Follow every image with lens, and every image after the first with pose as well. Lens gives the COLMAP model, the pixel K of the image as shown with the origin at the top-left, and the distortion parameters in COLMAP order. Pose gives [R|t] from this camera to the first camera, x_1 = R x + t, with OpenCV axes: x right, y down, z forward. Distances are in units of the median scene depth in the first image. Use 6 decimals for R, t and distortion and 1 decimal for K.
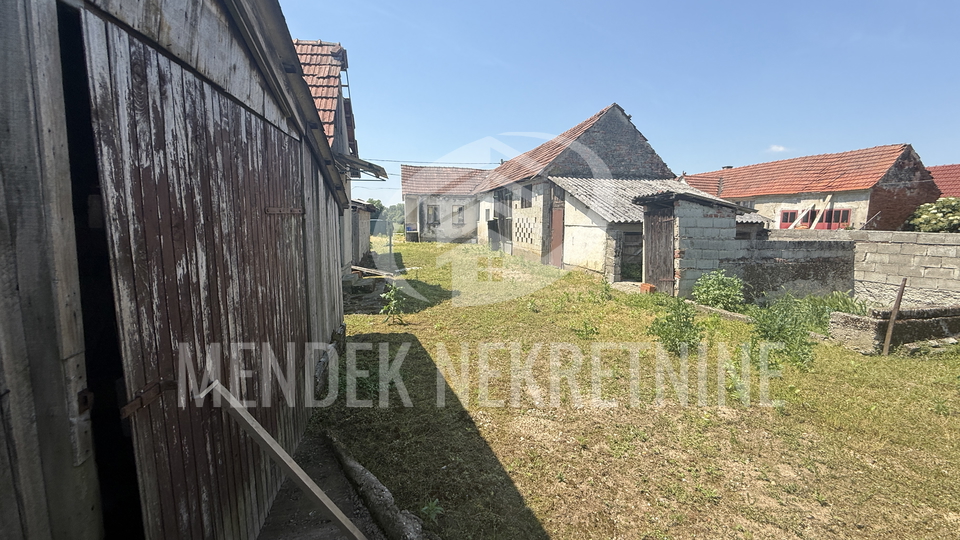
lens RADIAL K [[382.2, 0, 477.8], [0, 382.2, 269.4], [0, 0, 1]] dist [0.001067, -0.000043]
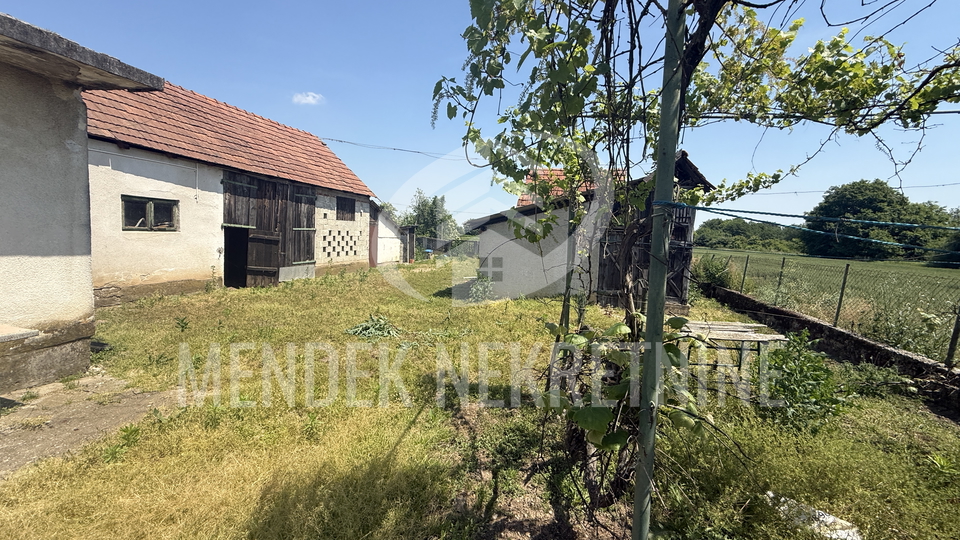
lens RADIAL K [[382.2, 0, 477.8], [0, 382.2, 269.4], [0, 0, 1]] dist [0.001067, -0.000043]
pose [[-0.895971, -0.080132, 0.436823, -0.657264], [0.011402, 0.979113, 0.202998, -0.250600], [-0.443966, 0.186861, -0.876343, 1.859924]]
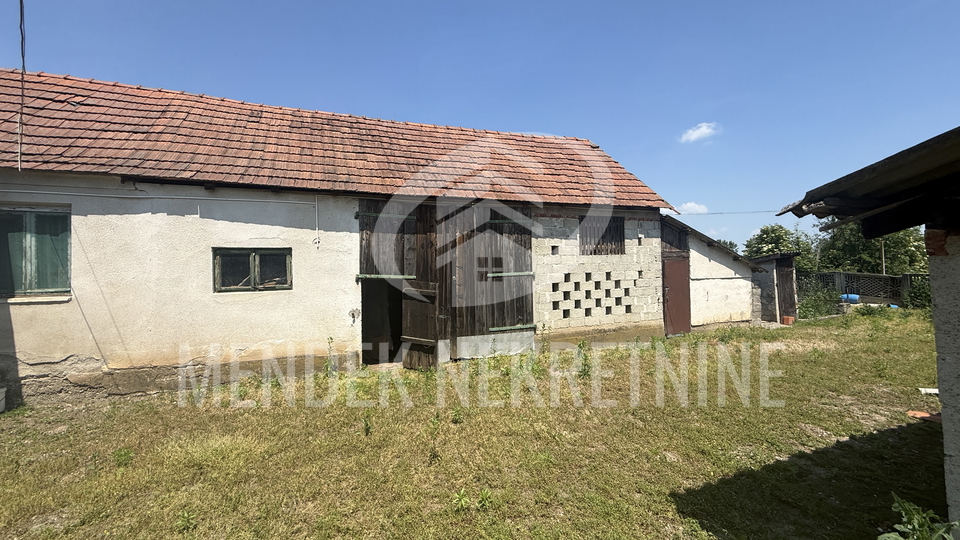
lens RADIAL K [[382.2, 0, 477.8], [0, 382.2, 269.4], [0, 0, 1]] dist [0.001067, -0.000043]
pose [[-0.163402, 0.009254, 0.986516, -0.437882], [0.147511, 0.988944, 0.015157, -0.188693], [-0.975469, 0.147999, -0.162961, 1.376853]]
